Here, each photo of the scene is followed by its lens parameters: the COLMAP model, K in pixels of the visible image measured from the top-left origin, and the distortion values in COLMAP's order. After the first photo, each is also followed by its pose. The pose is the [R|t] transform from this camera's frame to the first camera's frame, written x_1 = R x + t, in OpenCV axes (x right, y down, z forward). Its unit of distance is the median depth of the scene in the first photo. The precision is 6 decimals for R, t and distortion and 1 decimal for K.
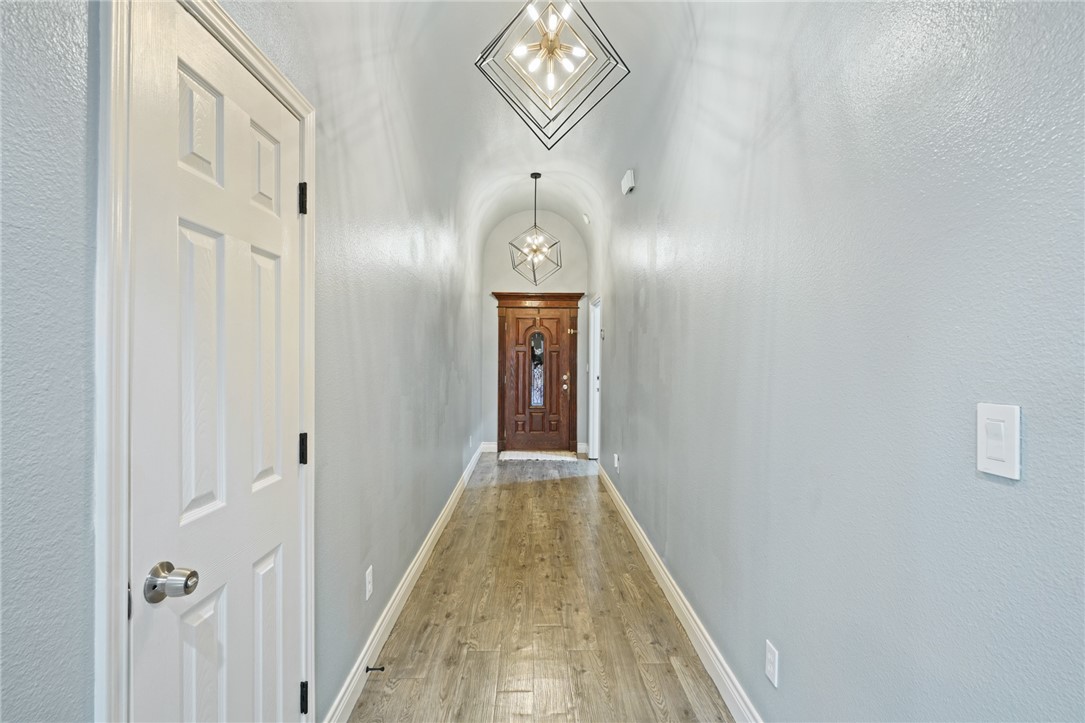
lens RADIAL K [[502.7, 0, 543.6], [0, 502.7, 365.2], [0, 0, 1]] dist [-0.076292, 0.034679]
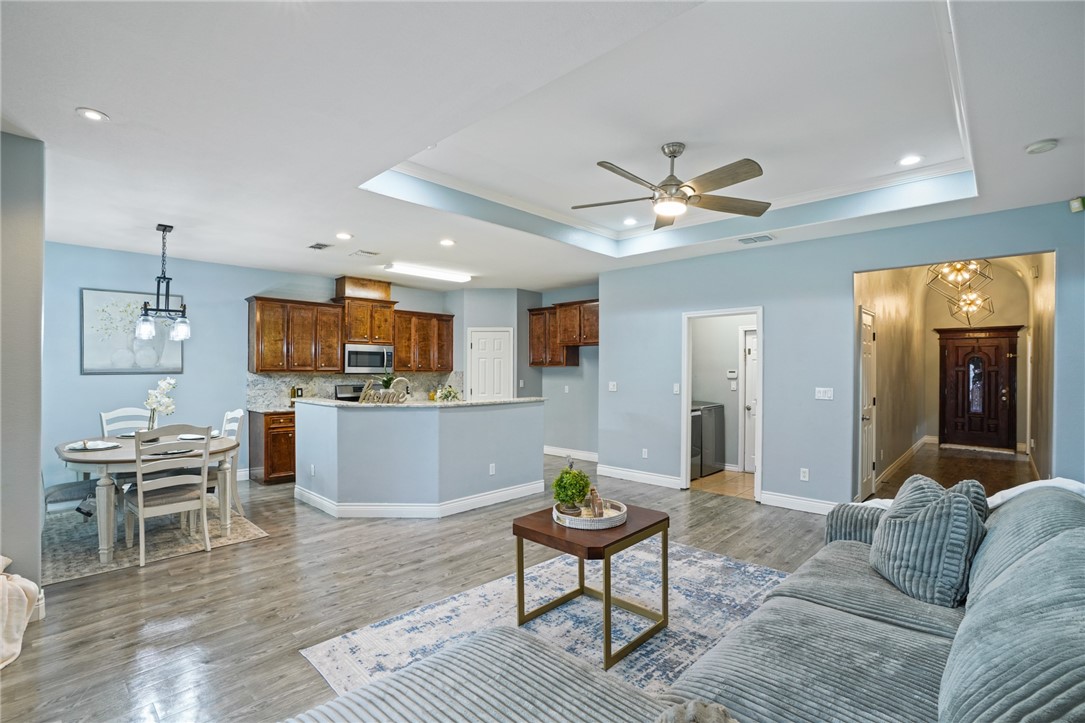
lens RADIAL K [[502.7, 0, 543.6], [0, 502.7, 365.2], [0, 0, 1]] dist [-0.076292, 0.034679]
pose [[0.711831, -0.004140, -0.702339, 0.071515], [-0.016062, 0.999625, -0.022172, 0.003881], [0.702167, 0.027064, 0.711498, -0.716921]]
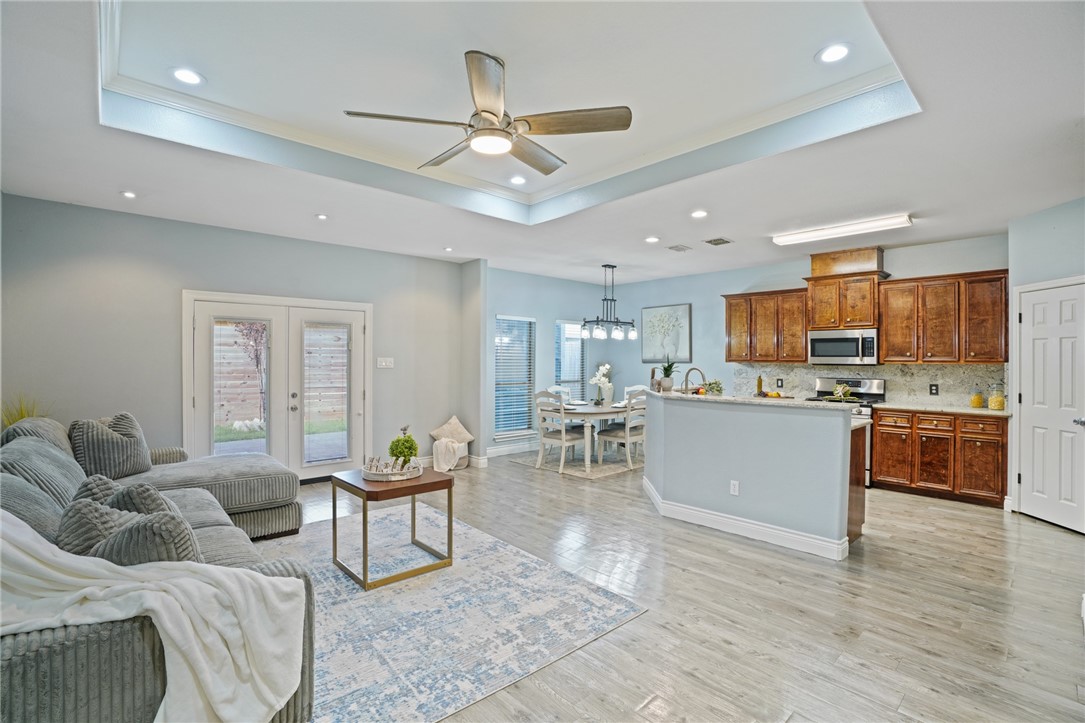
lens RADIAL K [[502.7, 0, 543.6], [0, 502.7, 365.2], [0, 0, 1]] dist [-0.076292, 0.034679]
pose [[-0.753502, 0.006146, -0.657417, -0.070006], [-0.014076, 0.999576, 0.025478, -0.040546], [0.657295, 0.028452, -0.753096, 1.910455]]
